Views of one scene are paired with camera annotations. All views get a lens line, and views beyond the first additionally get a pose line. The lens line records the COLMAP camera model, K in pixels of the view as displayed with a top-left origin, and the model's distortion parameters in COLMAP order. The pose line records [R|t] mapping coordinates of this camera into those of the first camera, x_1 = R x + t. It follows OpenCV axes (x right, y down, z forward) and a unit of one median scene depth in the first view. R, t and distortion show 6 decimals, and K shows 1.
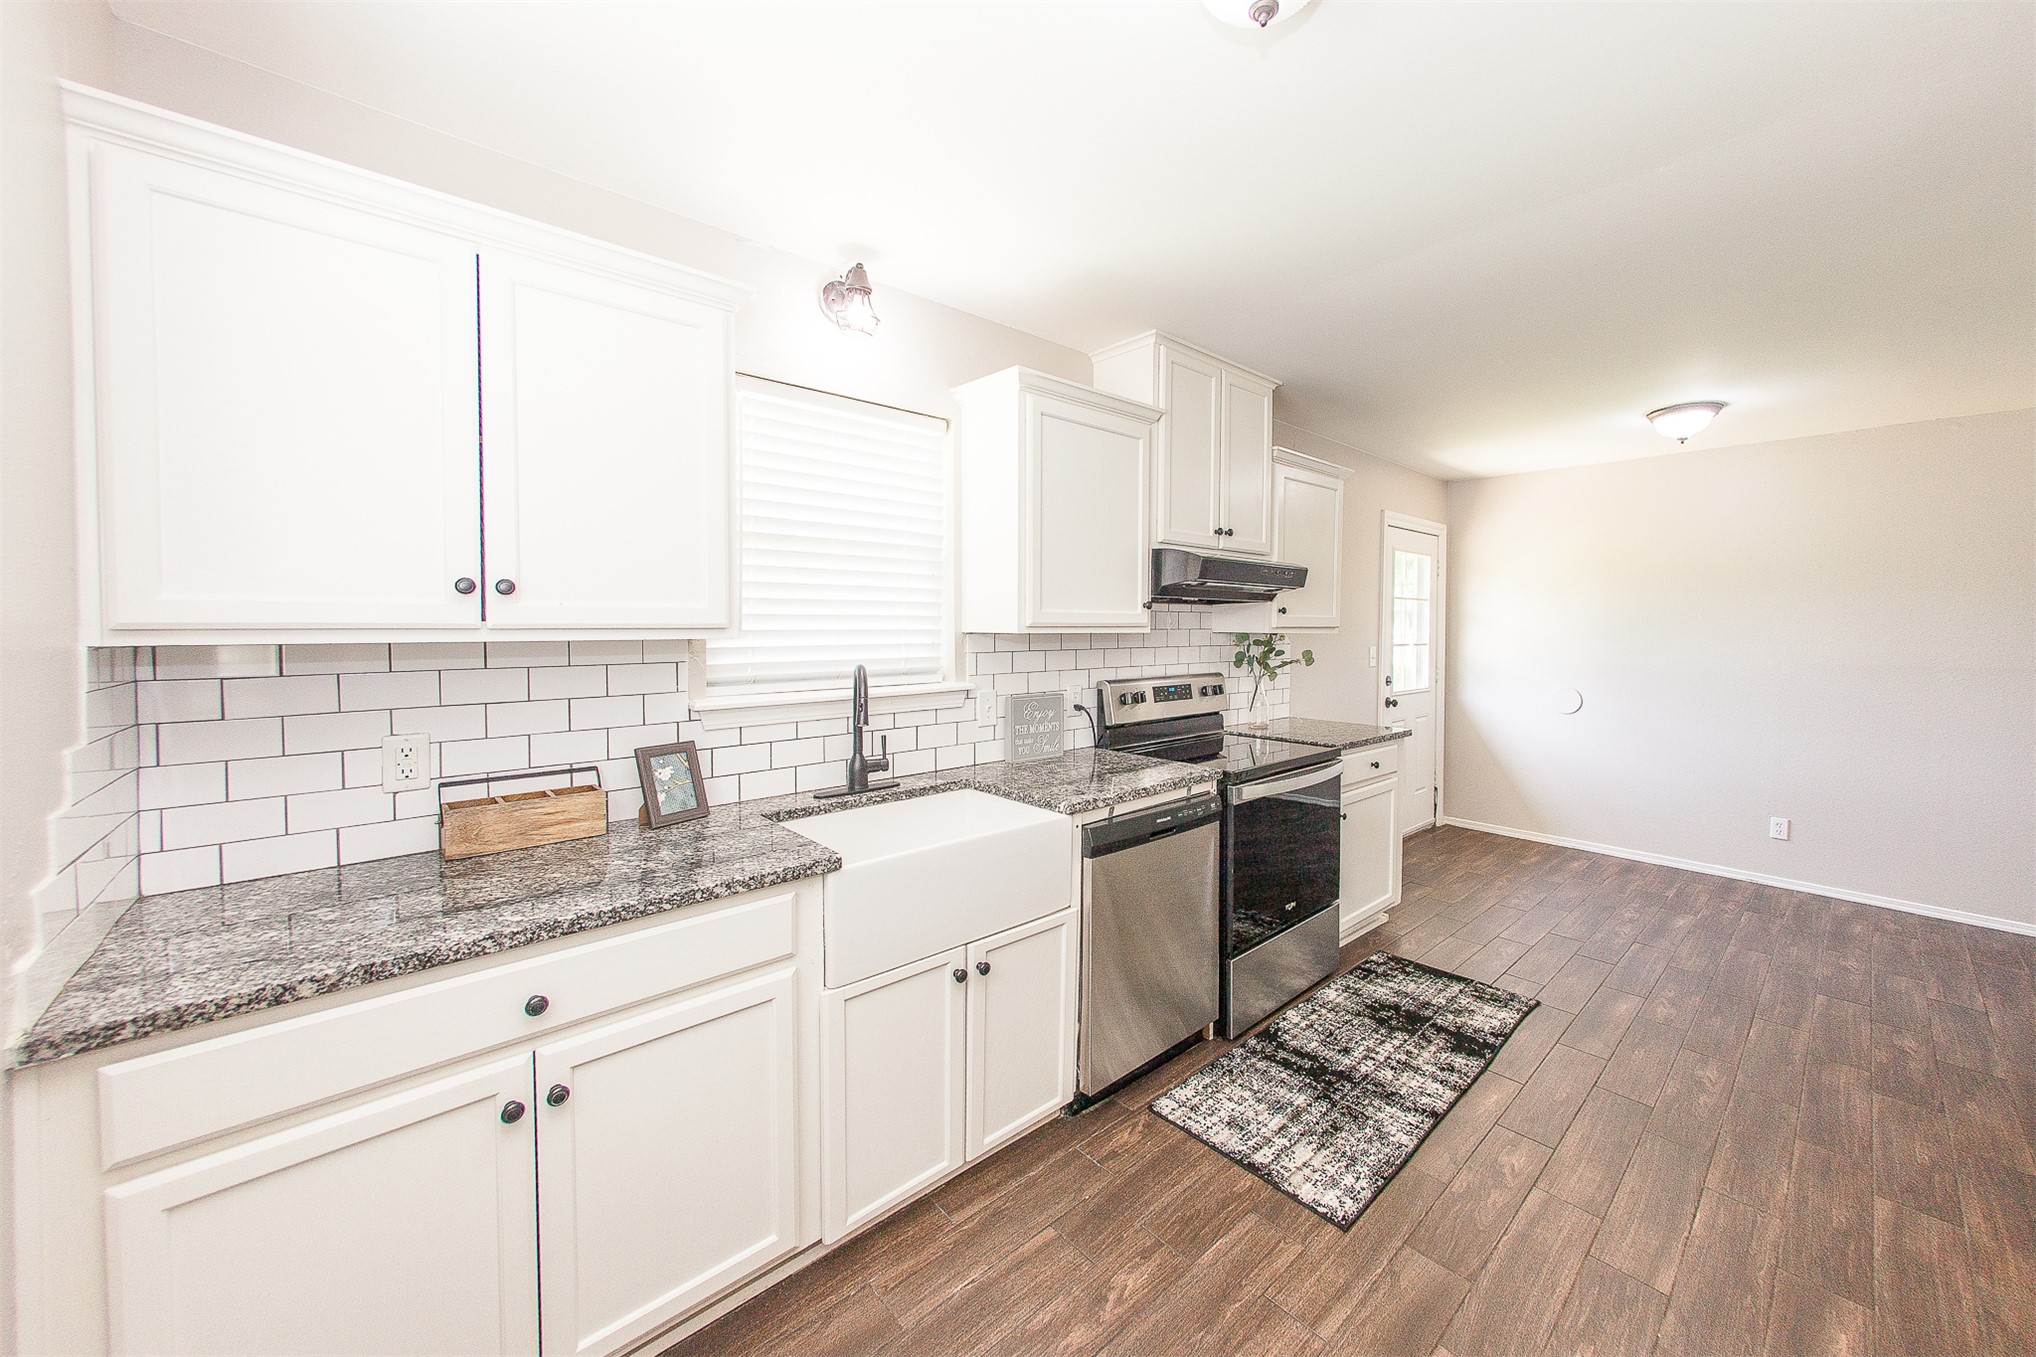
lens RADIAL K [[733.4, 0, 1099.0], [0, 733.4, 647.2], [0, 0, 1]] dist [-0.000639, -0.000068]
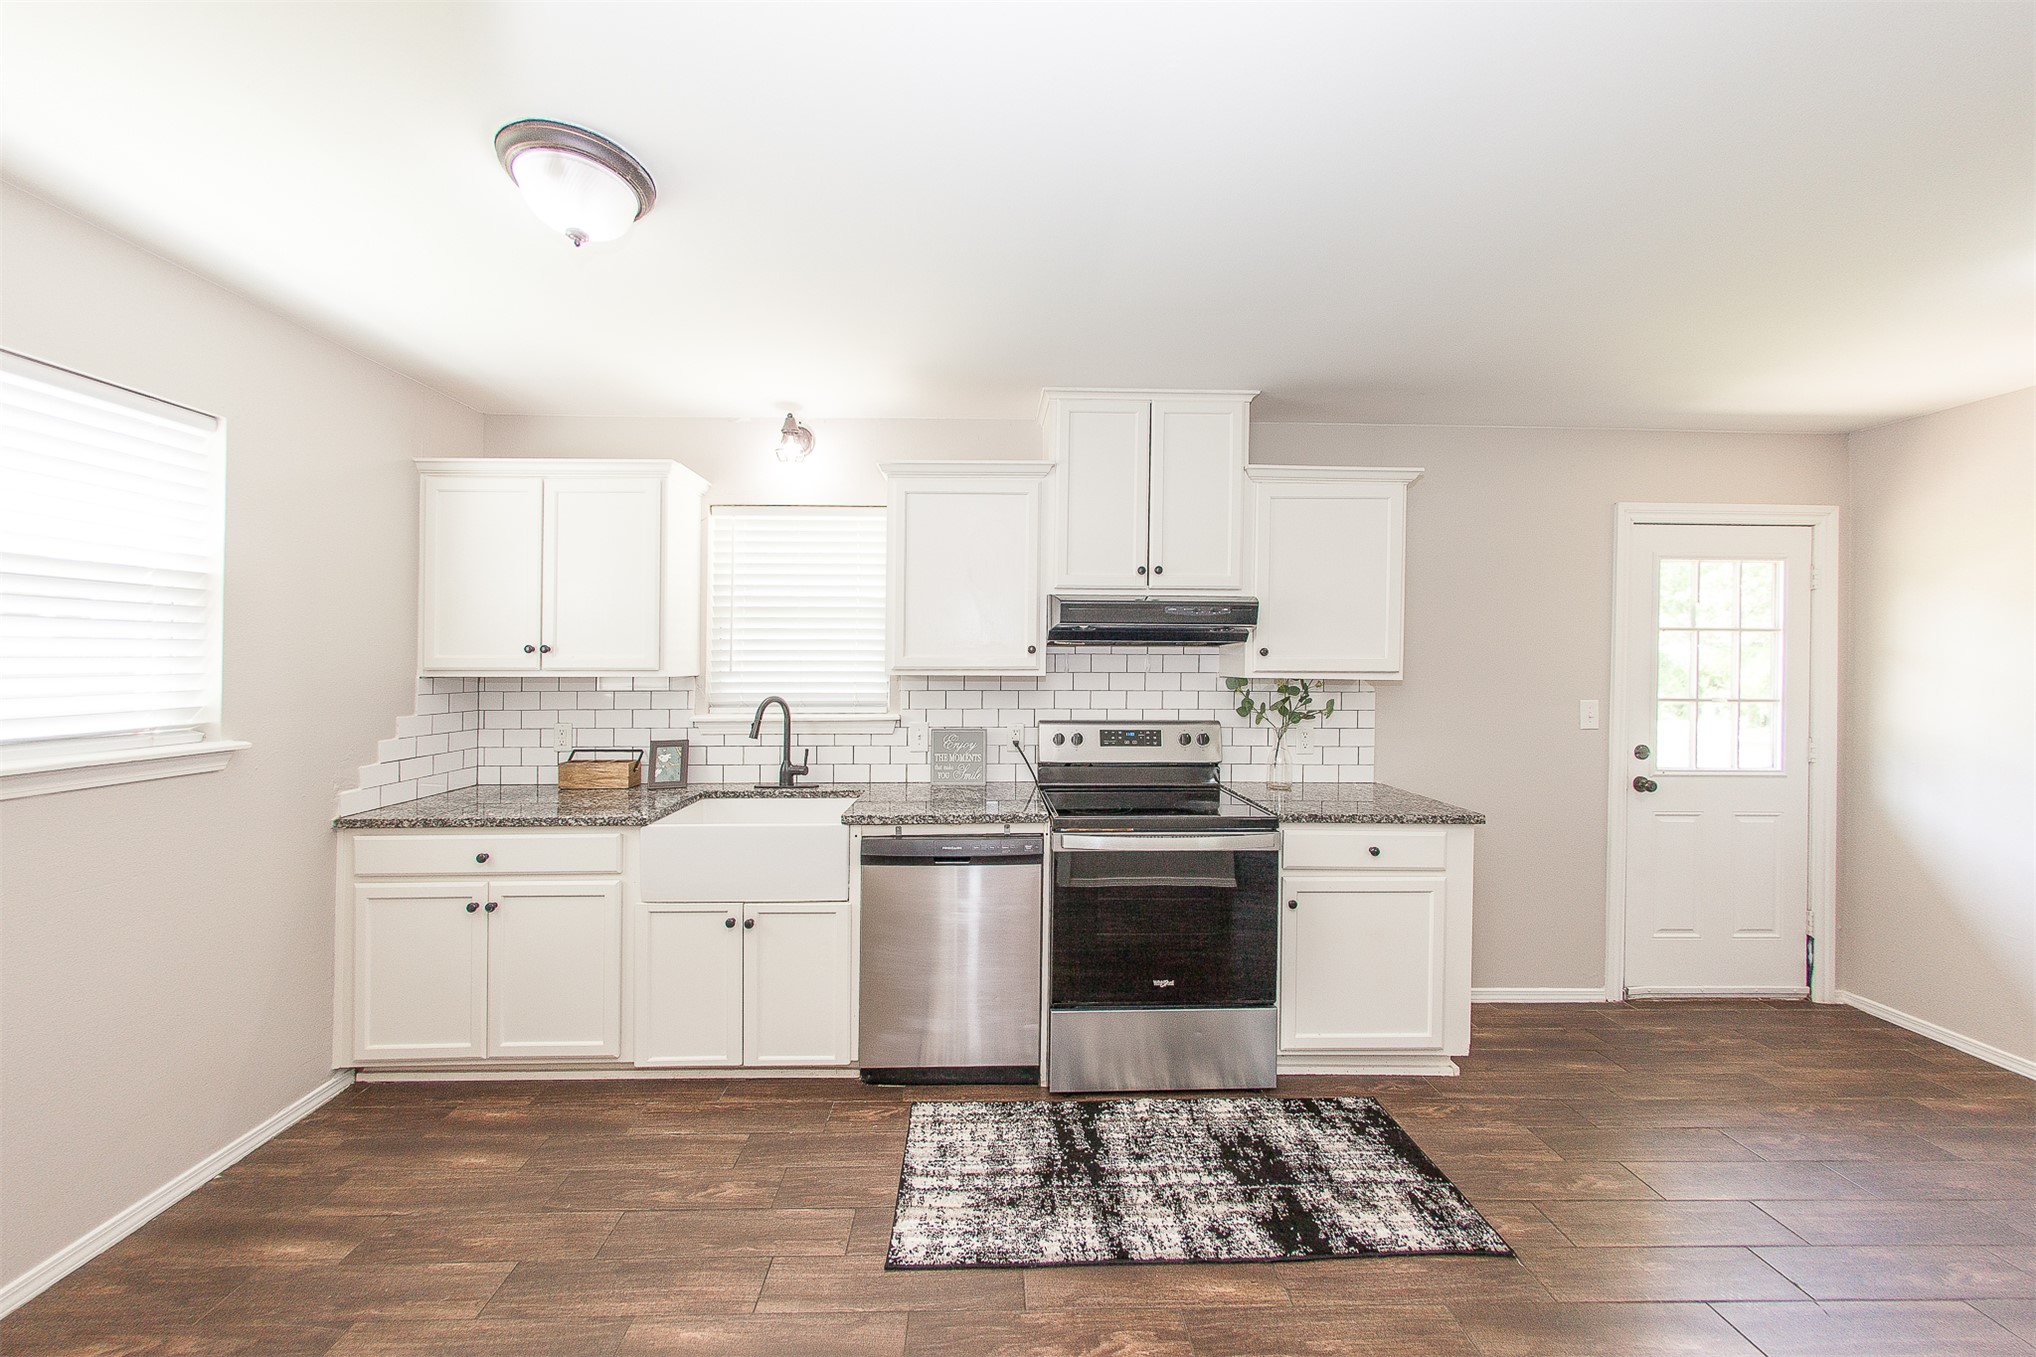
lens RADIAL K [[694.7, 0, 1013.1], [0, 694.7, 666.3], [0, 0, 1]] dist [0.000442, -0.000006]
pose [[0.742681, 0.002153, -0.669642, 0.855136], [-0.021428, 0.999559, -0.020551, -0.015213], [0.669303, 0.029612, 0.742399, 0.293102]]
